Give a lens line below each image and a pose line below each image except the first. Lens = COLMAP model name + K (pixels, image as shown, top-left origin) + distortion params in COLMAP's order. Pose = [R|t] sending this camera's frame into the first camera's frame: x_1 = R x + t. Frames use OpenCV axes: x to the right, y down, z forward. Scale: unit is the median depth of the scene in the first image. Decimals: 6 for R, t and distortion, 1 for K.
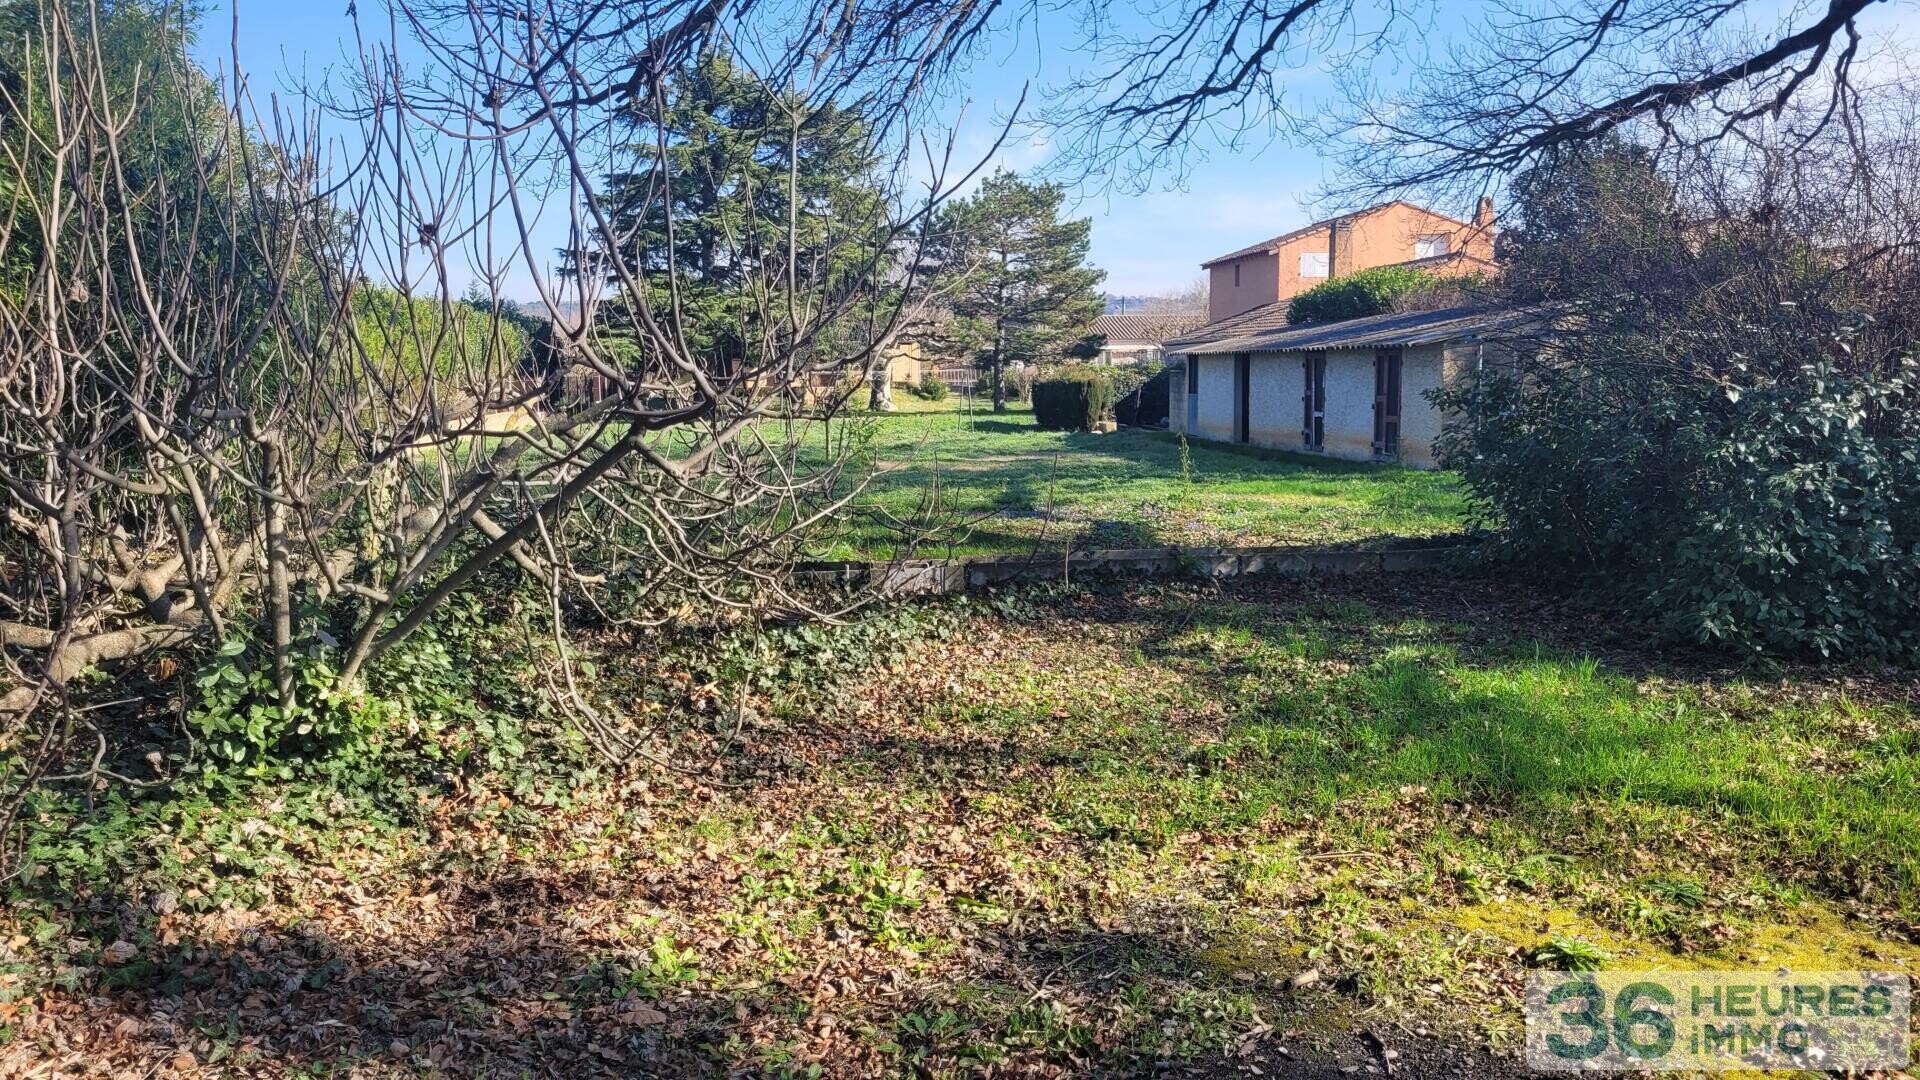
lens RADIAL K [[1449.8, 0, 959.9], [0, 1449.8, 520.6], [0, 0, 1]] dist [0.062877, -0.050826]
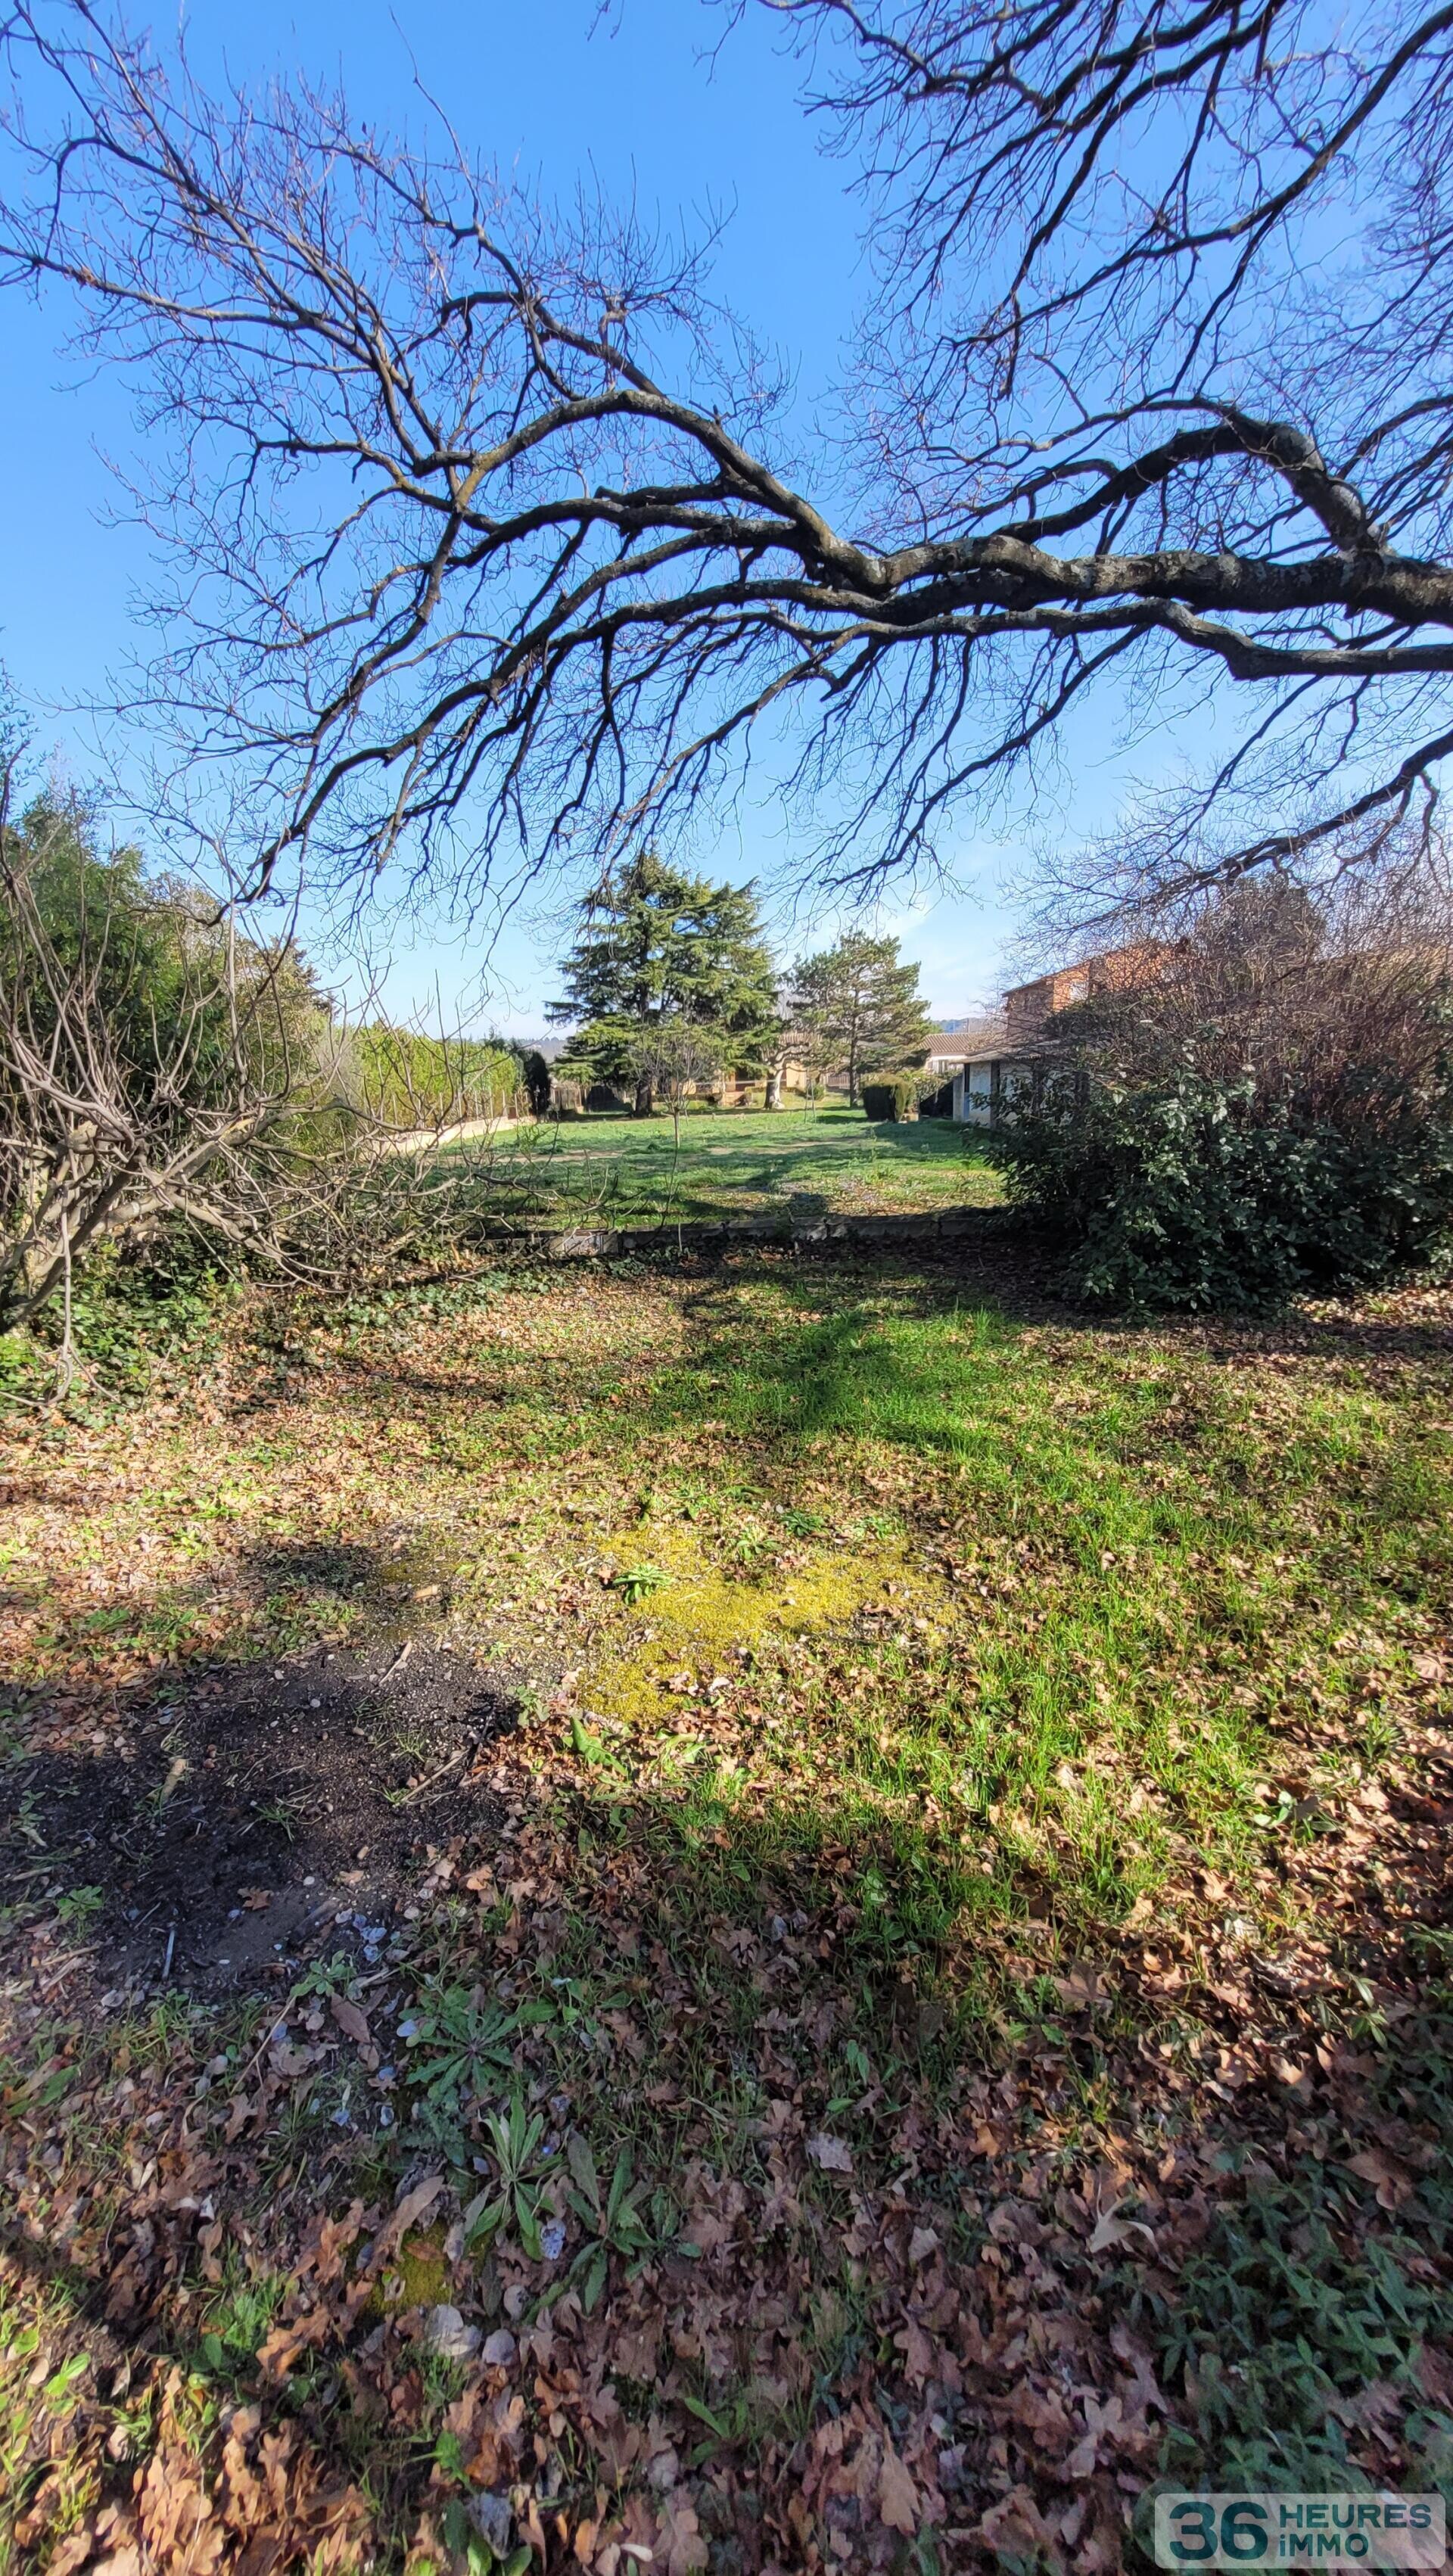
lens RADIAL K [[1014.7, 0, 720.1], [0, 1014.7, 1267.3], [0, 0, 1]] dist [0.009726, -0.002969]
pose [[0.989791, 0.001555, -0.142519, 0.078393], [0.009896, 0.996777, 0.079605, -0.003562], [0.142183, -0.080203, 0.986586, 0.025712]]
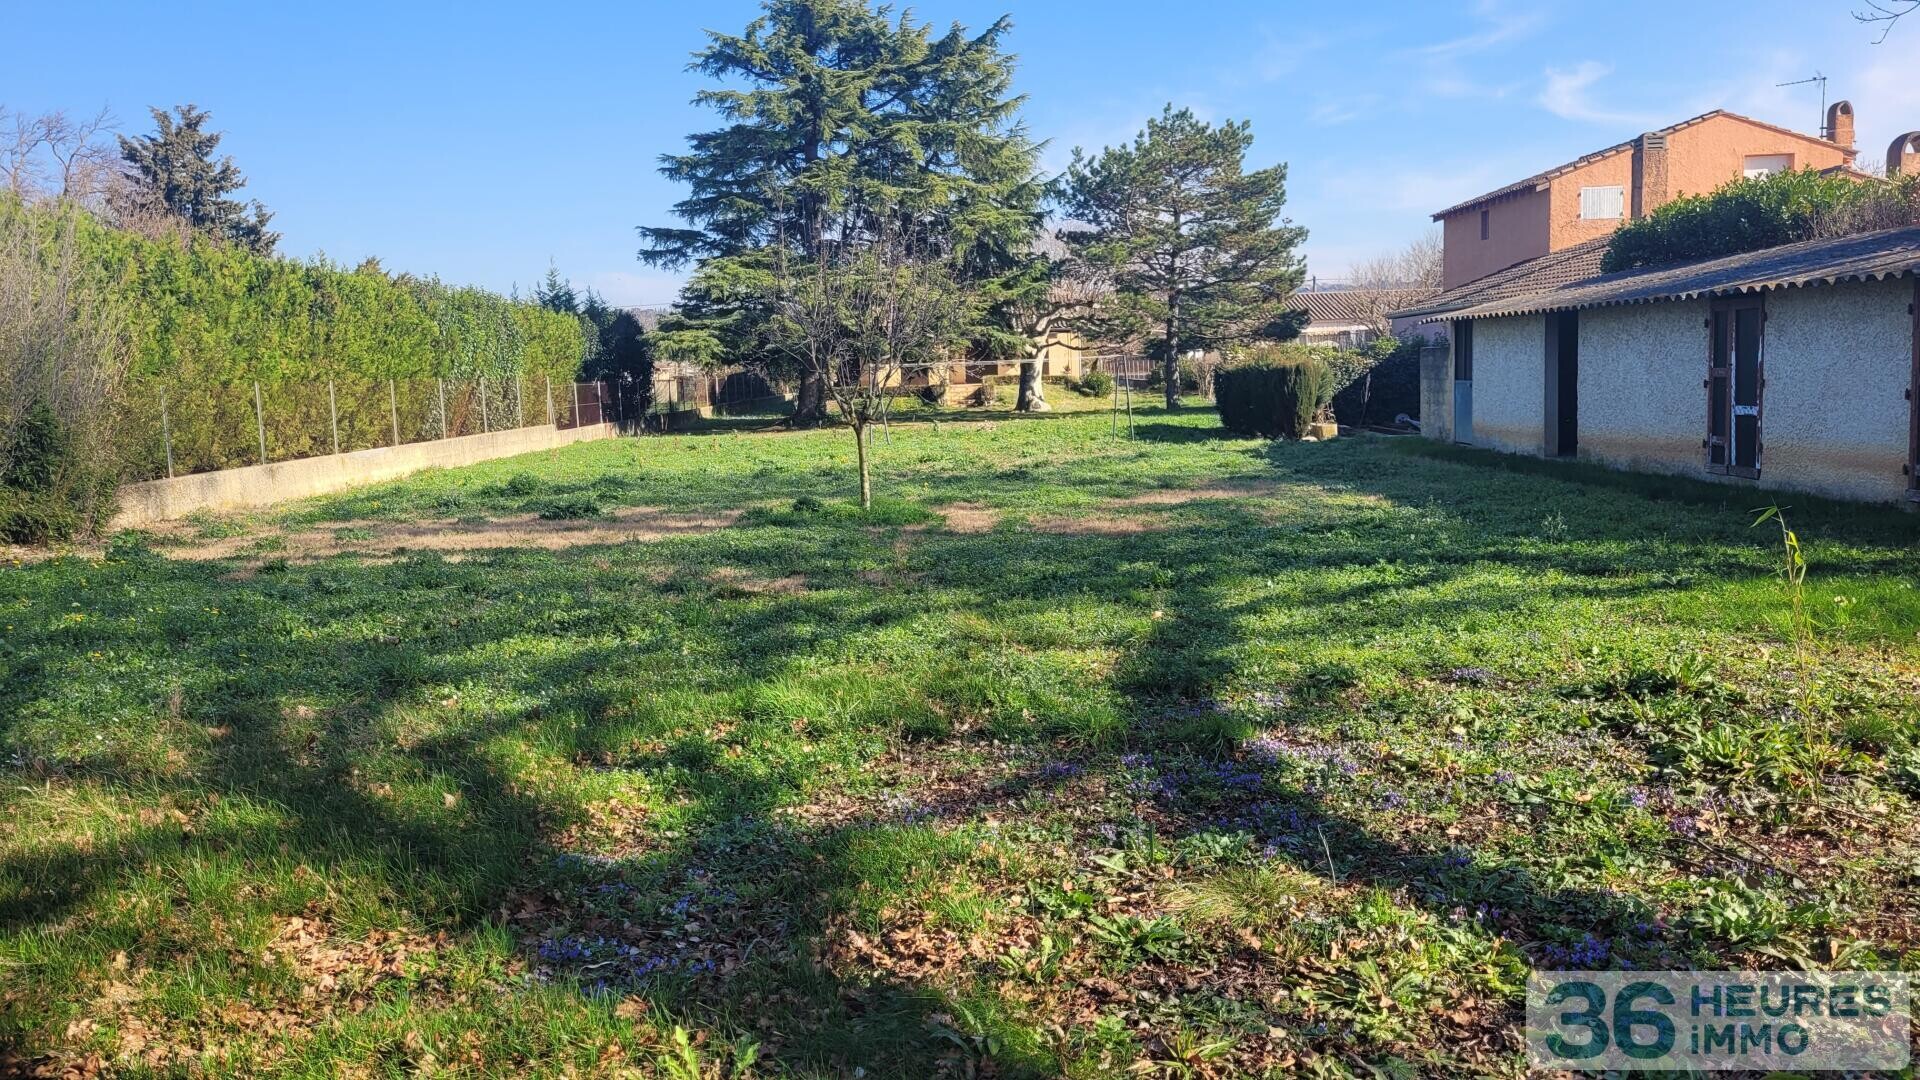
lens RADIAL K [[1449.8, 0, 976.5], [0, 1449.8, 508.6], [0, 0, 1]] dist [0.062877, -0.050826]
pose [[0.993521, -0.014686, -0.112694, 0.017201], [0.014011, 0.999879, -0.006780, -0.032118], [0.112780, 0.005157, 0.993607, 0.368919]]
